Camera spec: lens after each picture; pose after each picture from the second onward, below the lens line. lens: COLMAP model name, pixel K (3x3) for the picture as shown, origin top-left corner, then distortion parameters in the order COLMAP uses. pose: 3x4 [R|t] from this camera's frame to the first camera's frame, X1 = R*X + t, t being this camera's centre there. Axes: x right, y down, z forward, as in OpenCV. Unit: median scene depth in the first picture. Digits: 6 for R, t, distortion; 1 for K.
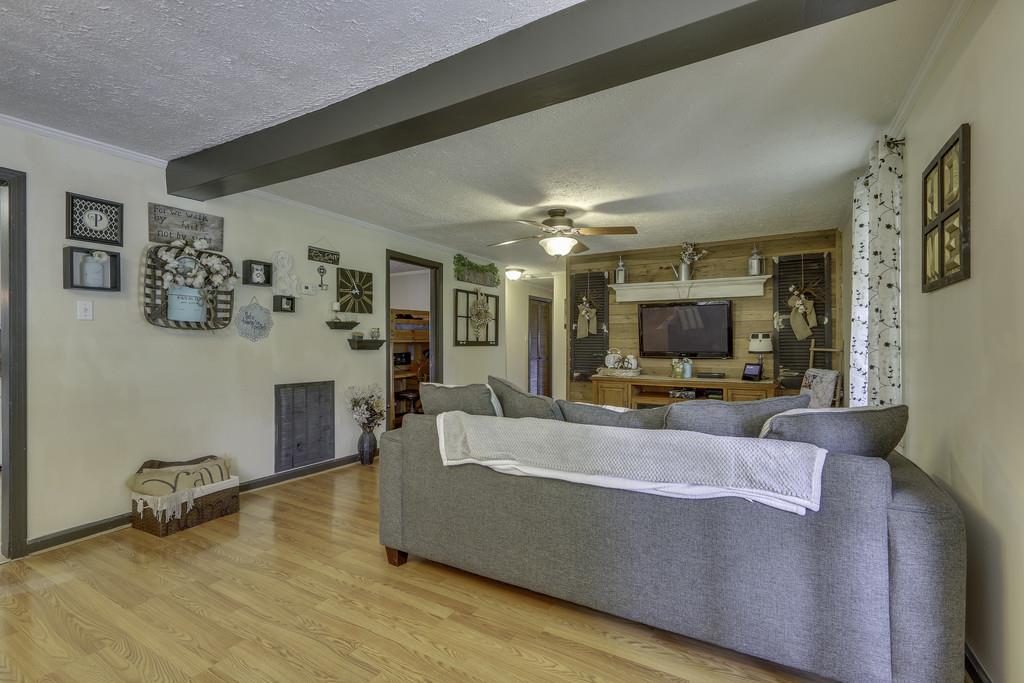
lens RADIAL K [[473.6, 0, 504.7], [0, 473.6, 342.2], [0, 0, 1]] dist [-0.005465, -0.000078]
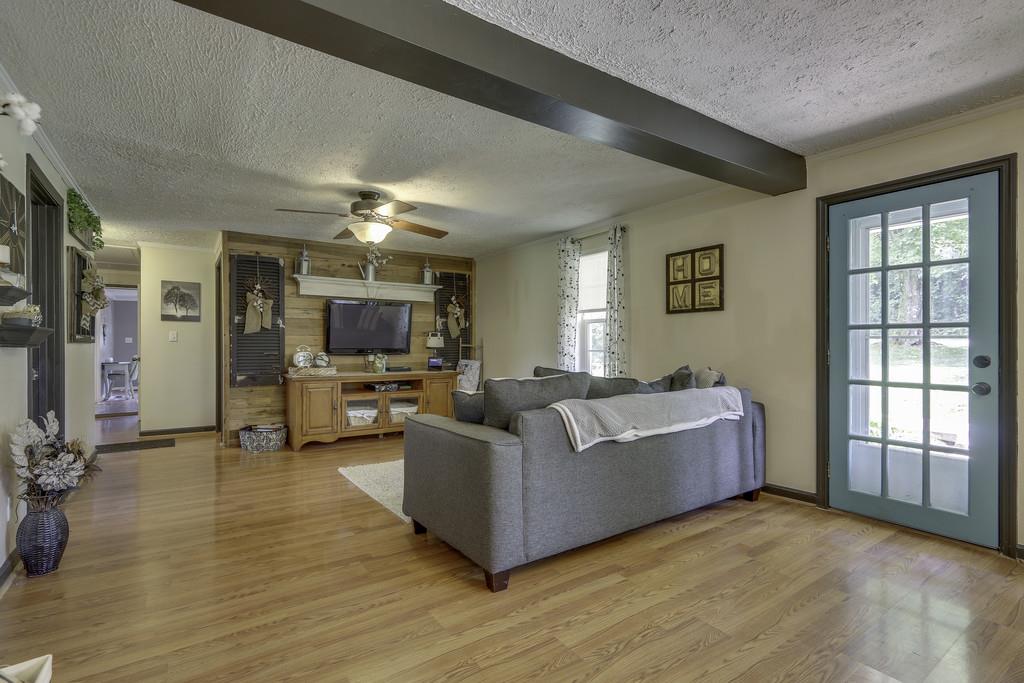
lens RADIAL K [[473.6, 0, 508.8], [0, 473.6, 340.8], [0, 0, 1]] dist [-0.005465, -0.000078]
pose [[0.423275, 0.007026, 0.905974, -0.506144], [-0.002523, 0.999975, -0.006576, 0.010632], [-0.905998, 0.000498, 0.423282, 0.310420]]
